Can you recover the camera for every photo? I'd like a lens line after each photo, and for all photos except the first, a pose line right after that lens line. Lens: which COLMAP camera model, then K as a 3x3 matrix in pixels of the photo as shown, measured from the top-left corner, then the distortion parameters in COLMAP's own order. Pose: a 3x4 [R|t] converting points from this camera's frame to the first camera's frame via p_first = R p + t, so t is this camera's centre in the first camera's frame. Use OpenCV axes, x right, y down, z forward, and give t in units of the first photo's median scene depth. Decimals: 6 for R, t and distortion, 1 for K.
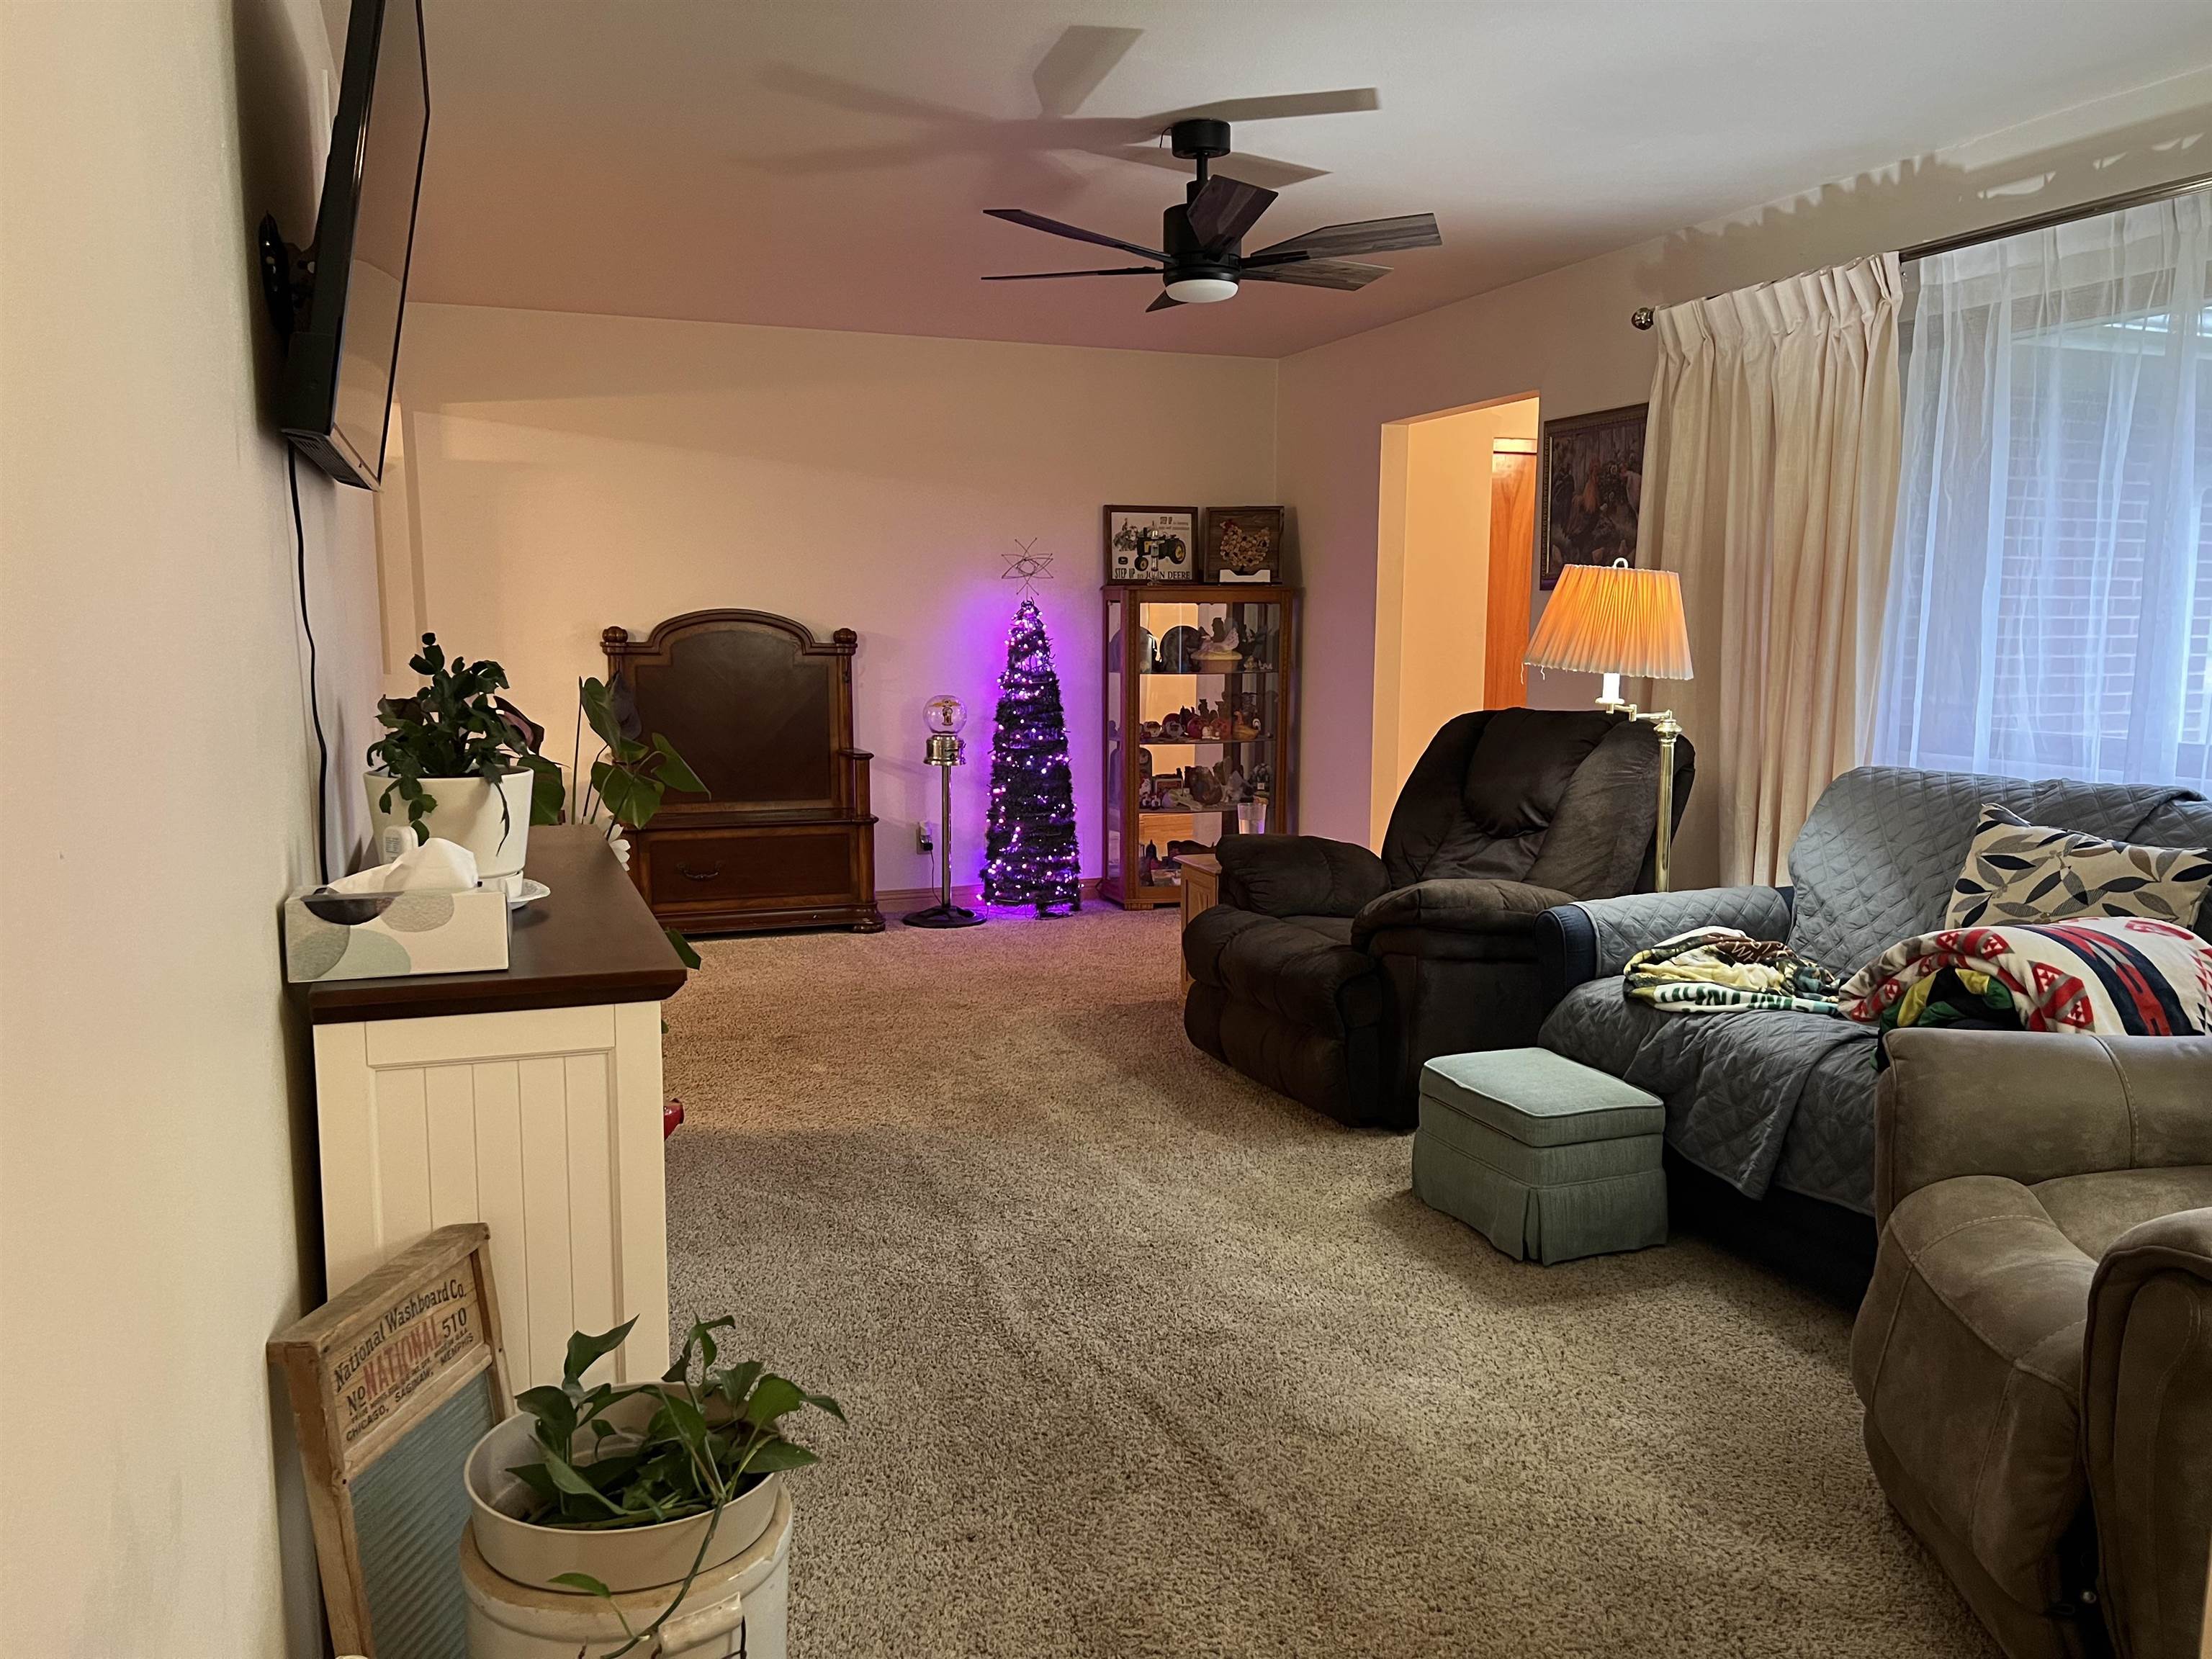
lens RADIAL K [[1645.6, 0, 1105.5], [0, 1645.6, 840.2], [0, 0, 1]] dist [0.064545, -0.071348]
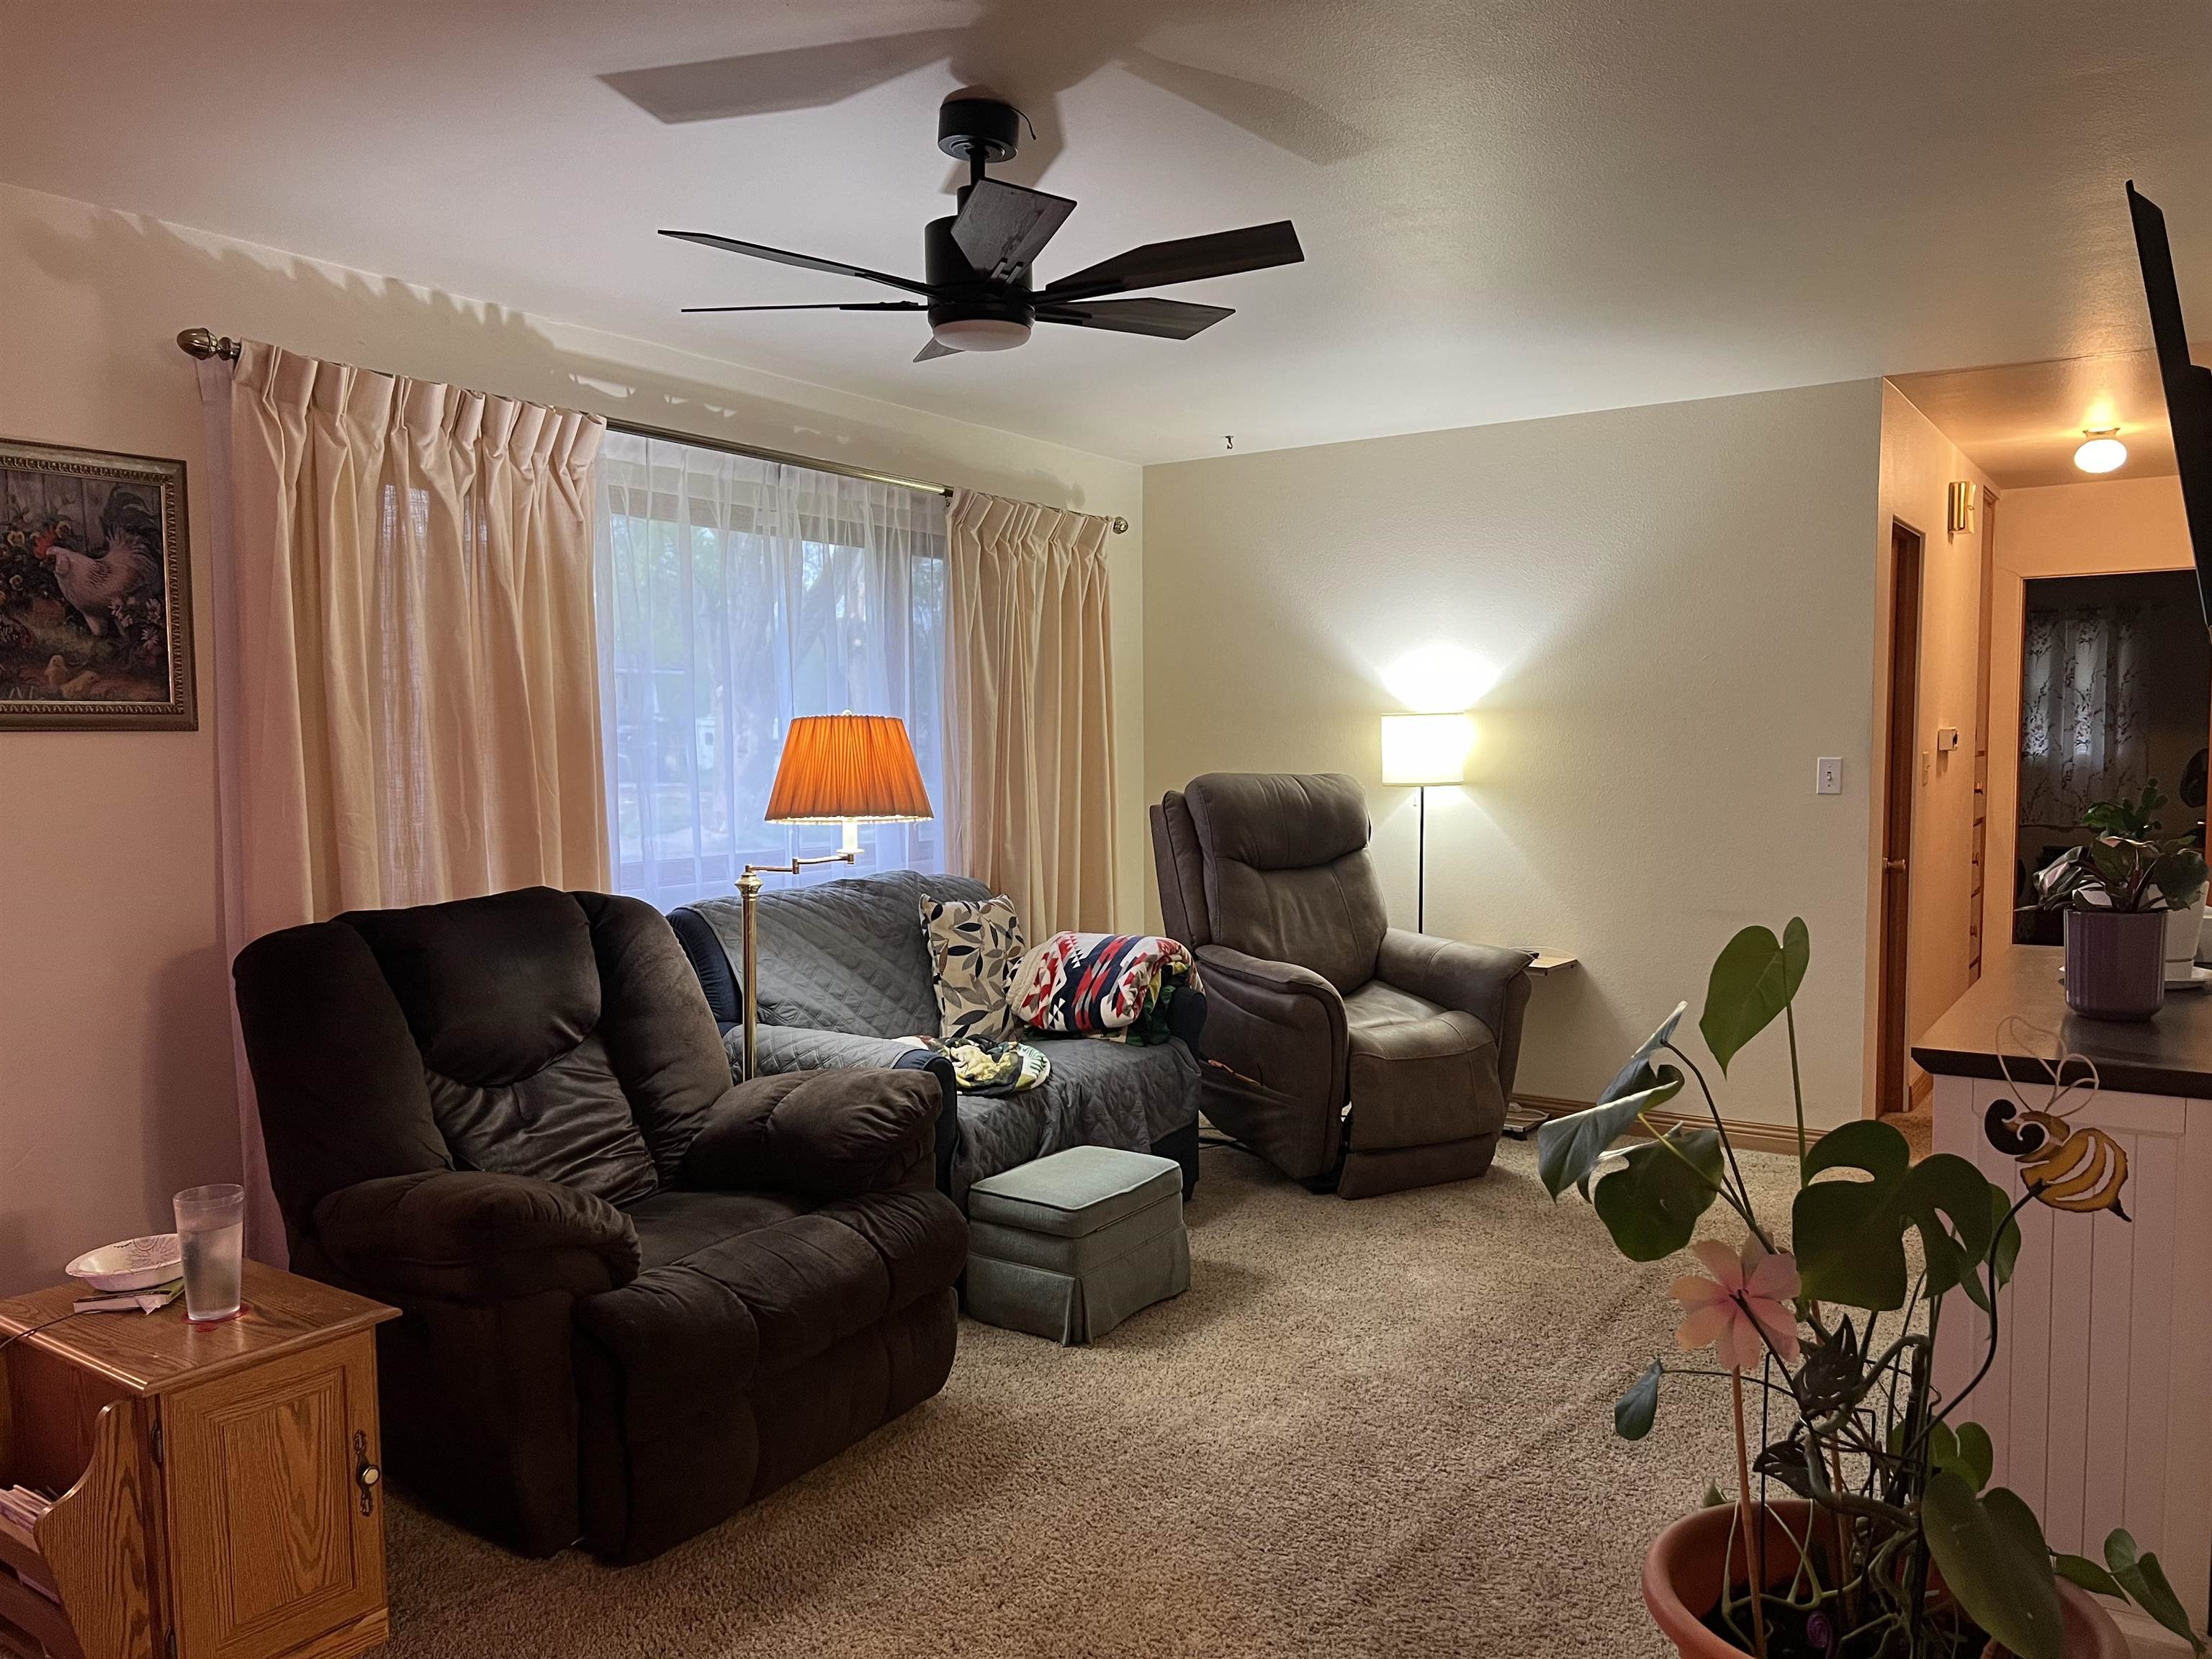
lens RADIAL K [[1645.6, 0, 1101.4], [0, 1645.6, 827.3], [0, 0, 1]] dist [0.064545, -0.071348]
pose [[-0.568541, -0.049845, 0.821143, -0.545355], [0.113880, 0.983784, 0.138566, -0.201026], [-0.814734, 0.172292, -0.553645, 1.309972]]
